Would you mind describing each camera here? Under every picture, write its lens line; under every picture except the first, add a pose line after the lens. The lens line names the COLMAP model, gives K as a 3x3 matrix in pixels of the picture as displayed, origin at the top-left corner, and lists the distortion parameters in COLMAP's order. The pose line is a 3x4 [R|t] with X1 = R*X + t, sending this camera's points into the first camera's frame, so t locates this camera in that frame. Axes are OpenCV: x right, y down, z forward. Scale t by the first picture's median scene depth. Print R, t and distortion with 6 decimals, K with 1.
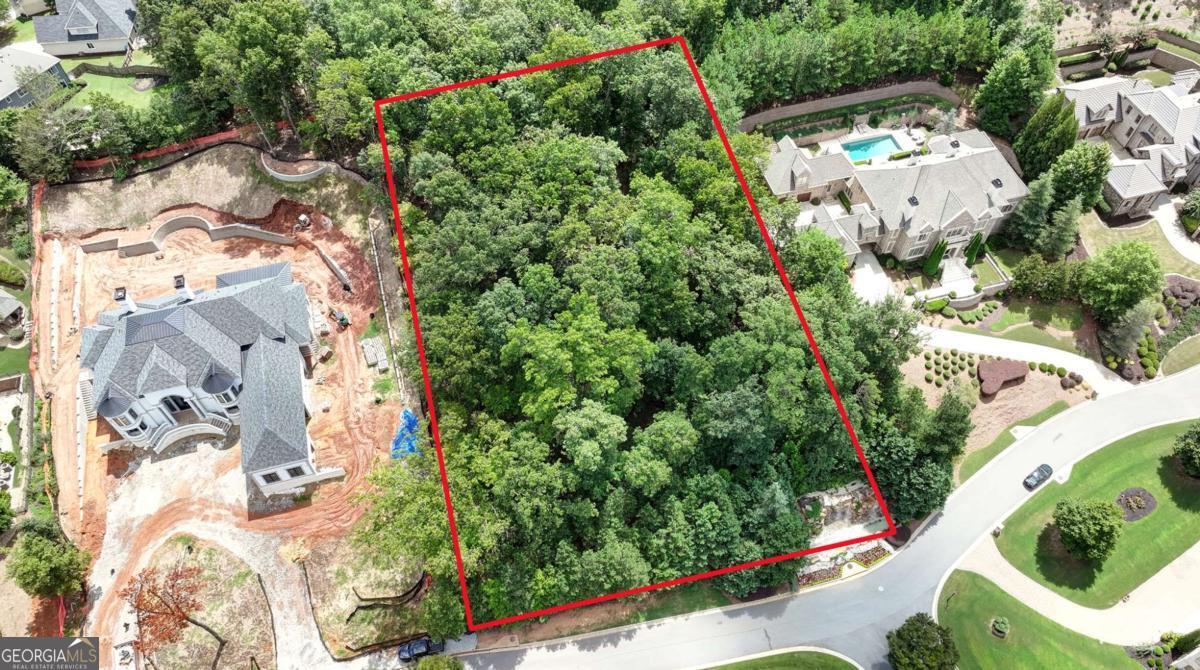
lens RADIAL K [[846.3, 0, 598.6], [0, 846.3, 337.9], [0, 0, 1]] dist [-0.007457, 0.012168]
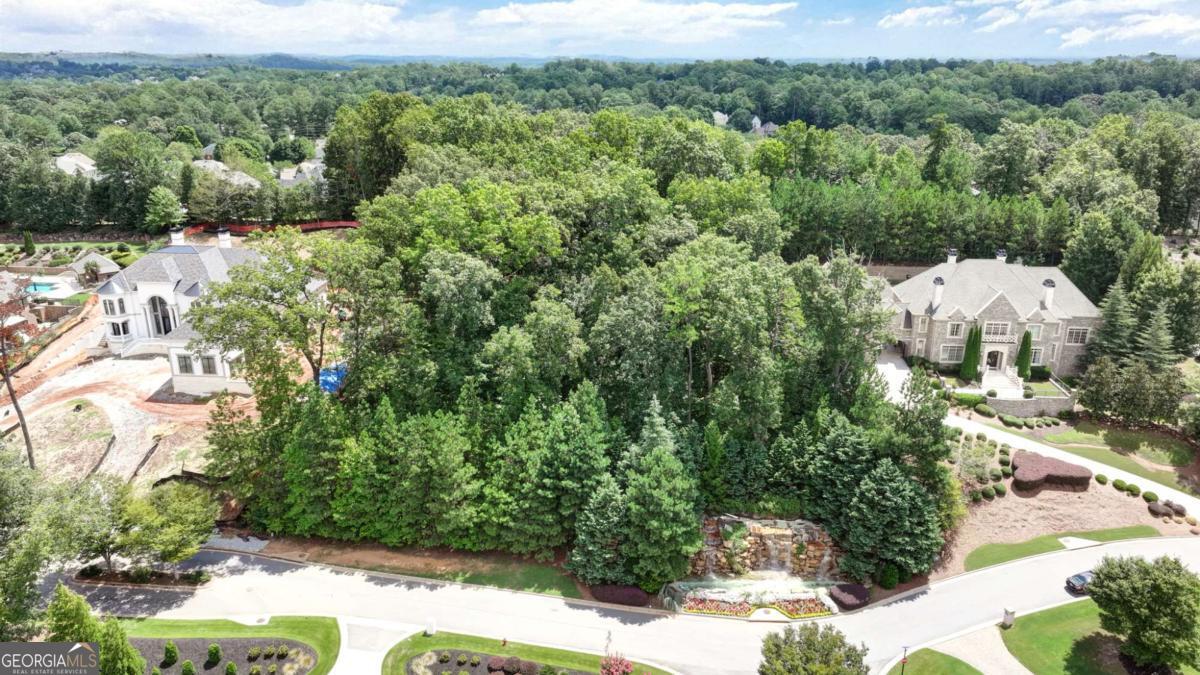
lens RADIAL K [[846.3, 0, 601.5], [0, 846.3, 337.1], [0, 0, 1]] dist [-0.007457, 0.012168]
pose [[0.933720, 0.117694, -0.338106, 0.342116], [-0.295030, 0.787932, -0.540481, 0.458110], [0.202793, 0.604409, 0.770431, 0.275438]]
